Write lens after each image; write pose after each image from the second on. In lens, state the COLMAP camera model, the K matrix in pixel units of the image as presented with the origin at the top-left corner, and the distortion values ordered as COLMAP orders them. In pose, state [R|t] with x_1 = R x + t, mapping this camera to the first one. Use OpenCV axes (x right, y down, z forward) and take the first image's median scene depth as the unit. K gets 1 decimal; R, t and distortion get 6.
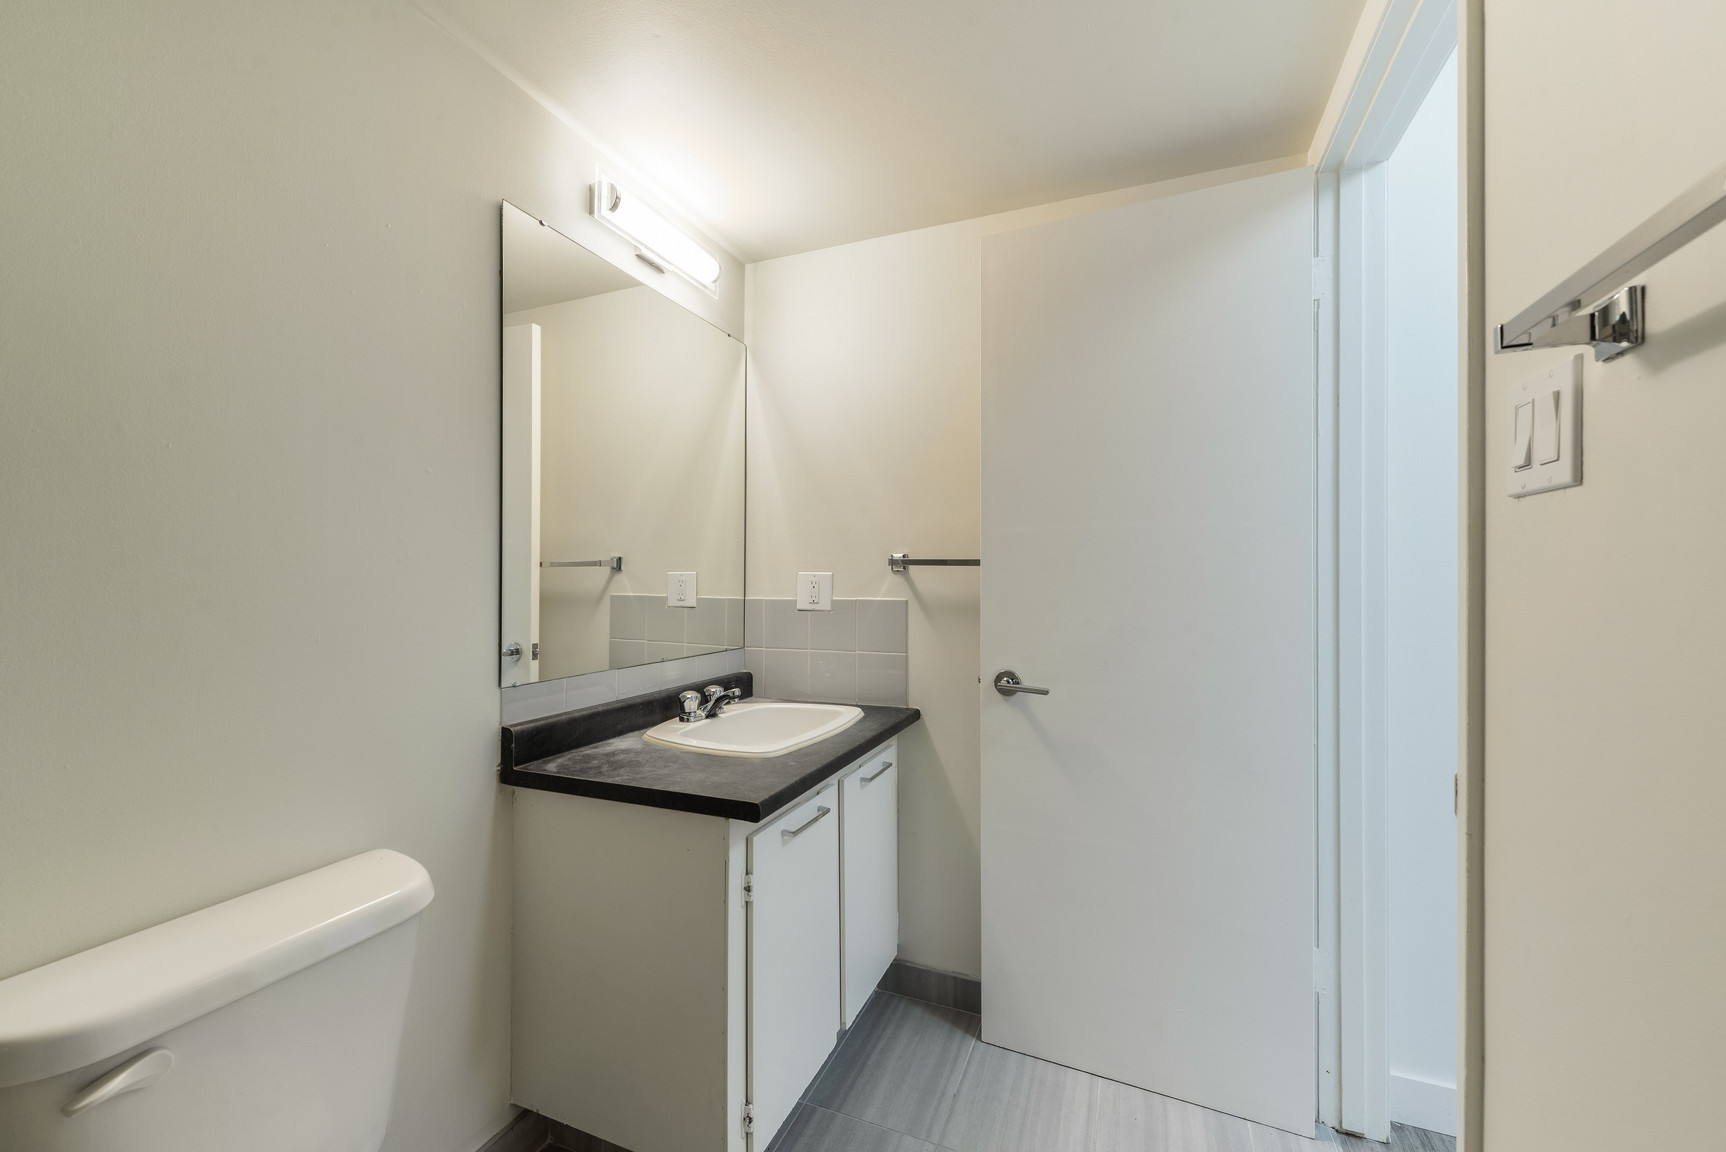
lens RADIAL K [[688.3, 0, 866.8], [0, 688.3, 577.0], [0, 0, 1]] dist [0.002553, -0.000504]
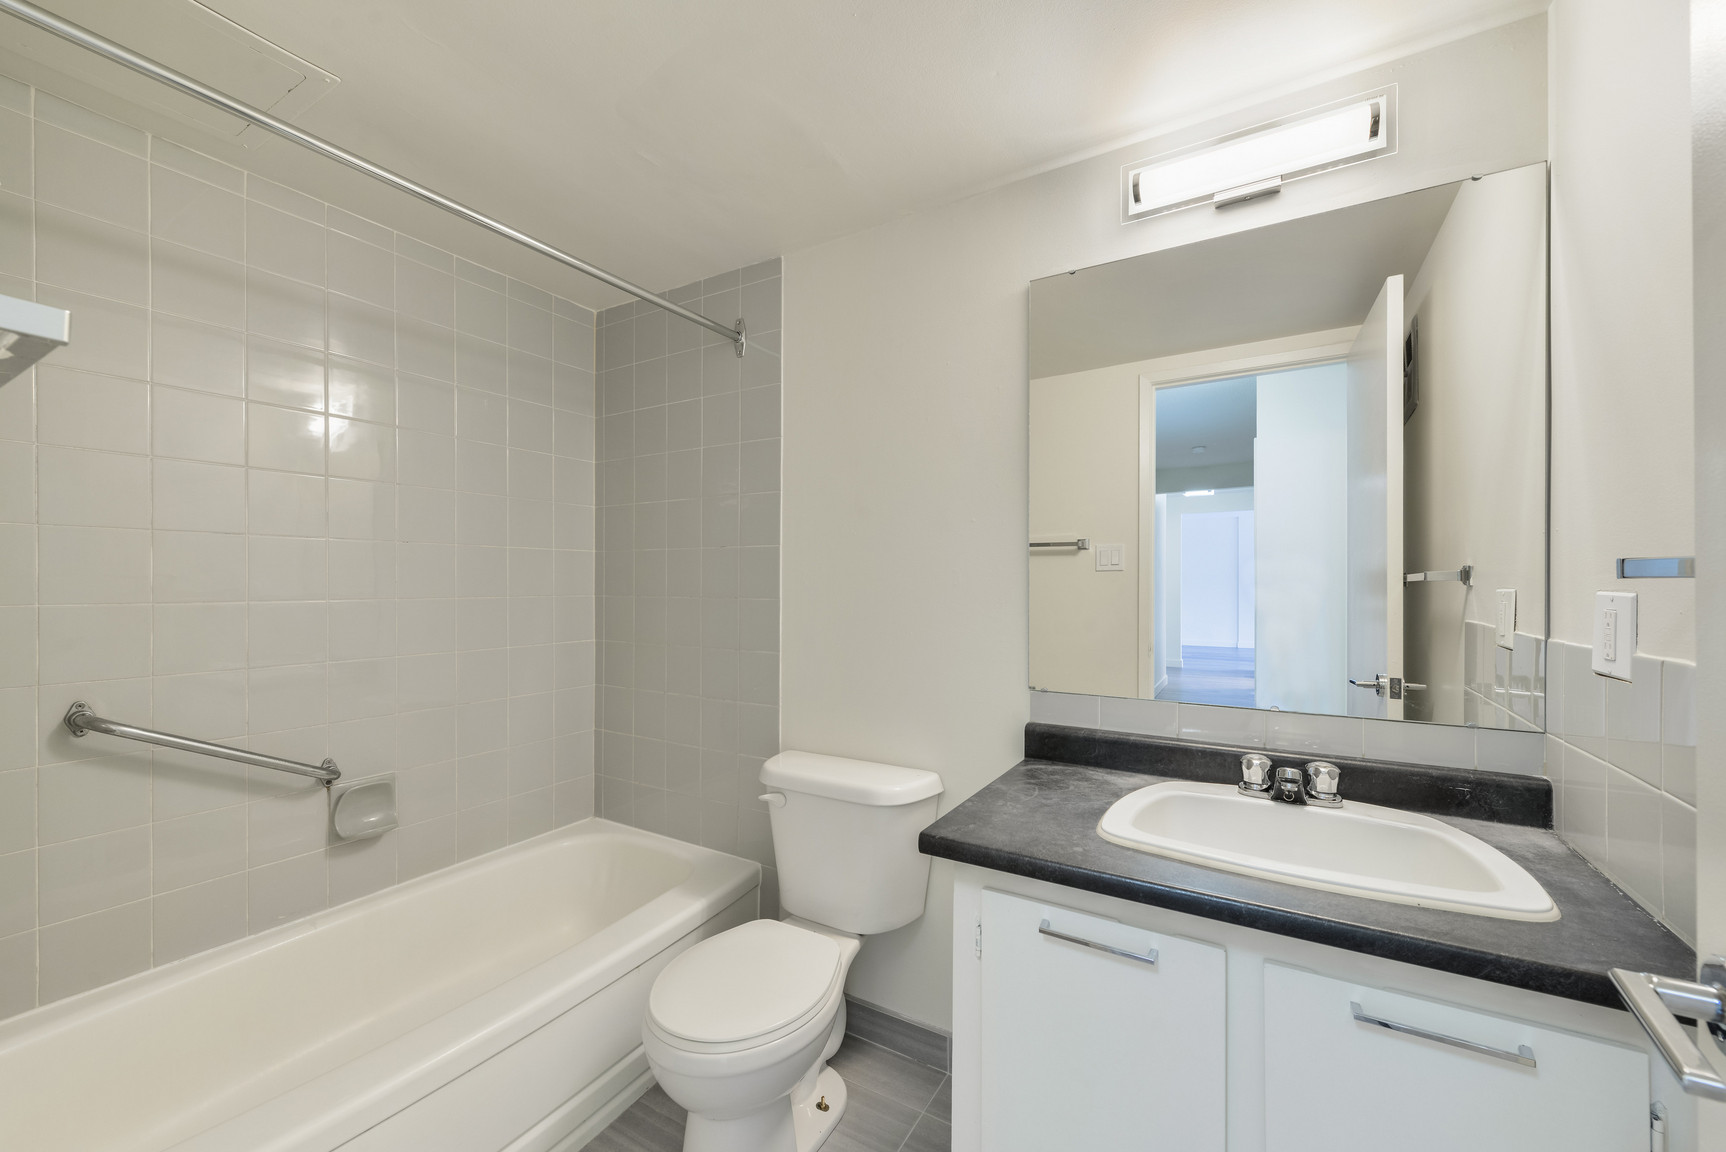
lens RADIAL K [[688.3, 0, 866.8], [0, 688.3, 577.0], [0, 0, 1]] dist [0.002553, -0.000504]
pose [[-0.139694, -0.012766, -0.990112, 0.617087], [-0.003540, 0.999917, -0.012393, -0.014291], [0.990188, 0.001774, -0.139728, 0.803496]]
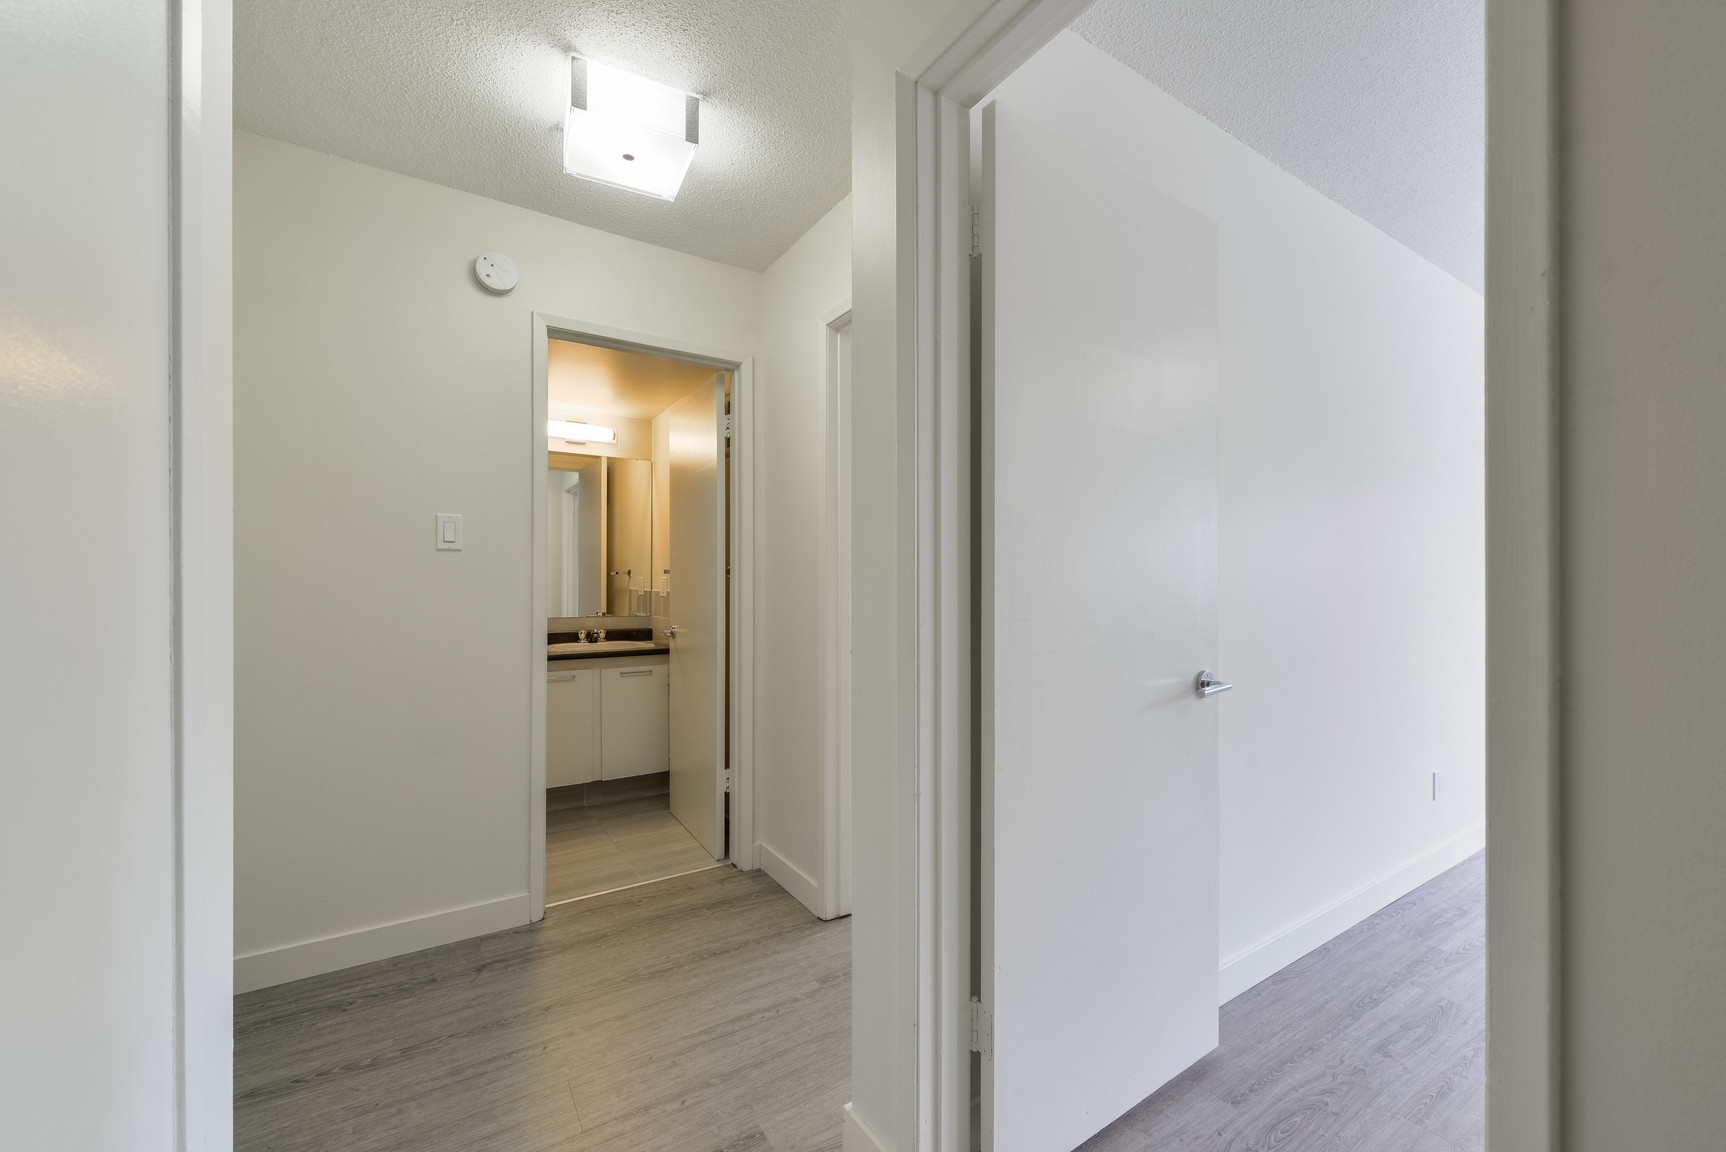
lens RADIAL K [[688.3, 0, 866.8], [0, 688.3, 577.0], [0, 0, 1]] dist [0.002553, -0.000504]
pose [[0.821137, -0.008579, -0.570667, 2.098450], [0.006497, 0.999963, -0.005684, 0.009695], [0.570694, 0.000960, 0.821162, -0.377469]]
